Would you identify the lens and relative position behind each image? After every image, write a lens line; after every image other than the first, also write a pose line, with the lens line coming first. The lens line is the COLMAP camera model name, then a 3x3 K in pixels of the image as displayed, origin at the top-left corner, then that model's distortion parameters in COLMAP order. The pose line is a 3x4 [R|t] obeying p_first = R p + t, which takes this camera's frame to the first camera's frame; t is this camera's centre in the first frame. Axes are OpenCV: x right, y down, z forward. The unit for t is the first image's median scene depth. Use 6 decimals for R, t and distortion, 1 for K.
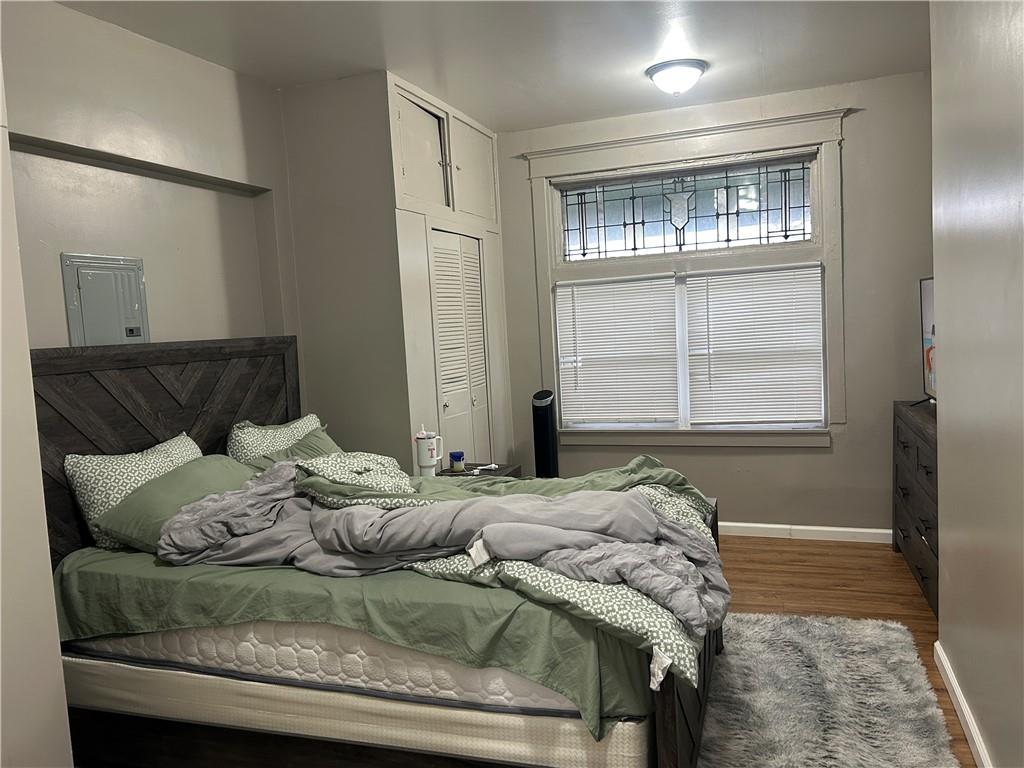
lens RADIAL K [[772.1, 0, 512.0], [0, 772.1, 384.0], [0, 0, 1]] dist [0.027136, -0.004523]
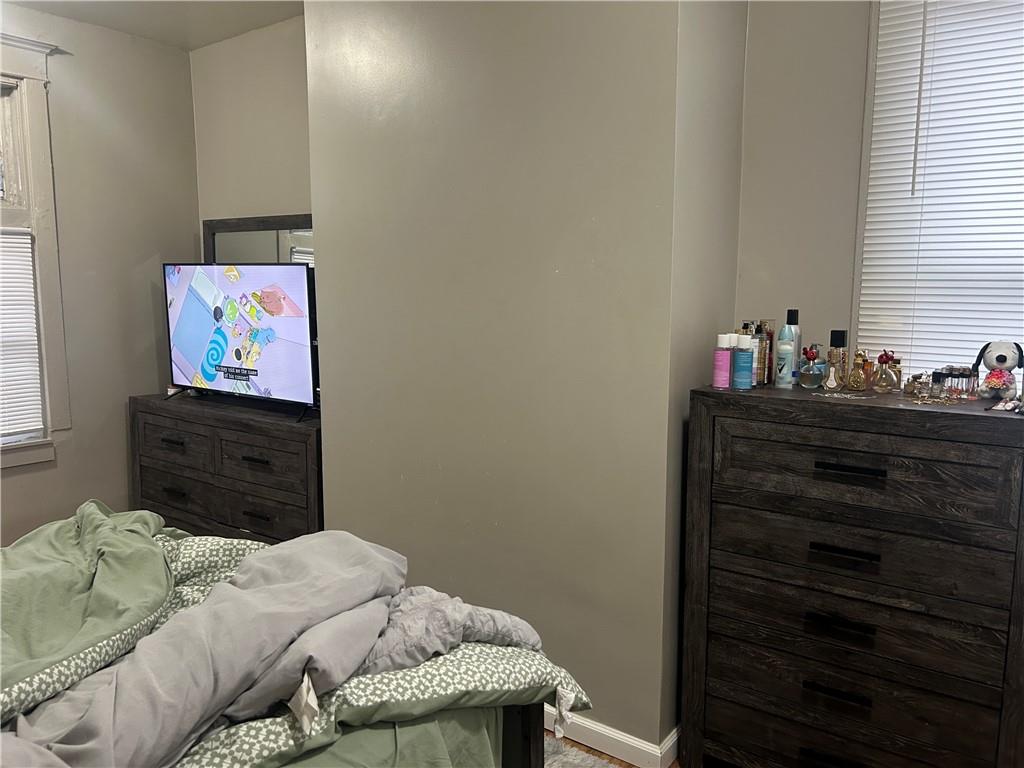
lens RADIAL K [[772.1, 0, 512.0], [0, 772.1, 384.0], [0, 0, 1]] dist [0.027136, -0.004523]
pose [[0.273009, -0.063474, 0.959915, -0.246064], [0.053384, 0.997283, 0.050762, -0.014801], [-0.960529, 0.037386, 0.275656, 0.318072]]
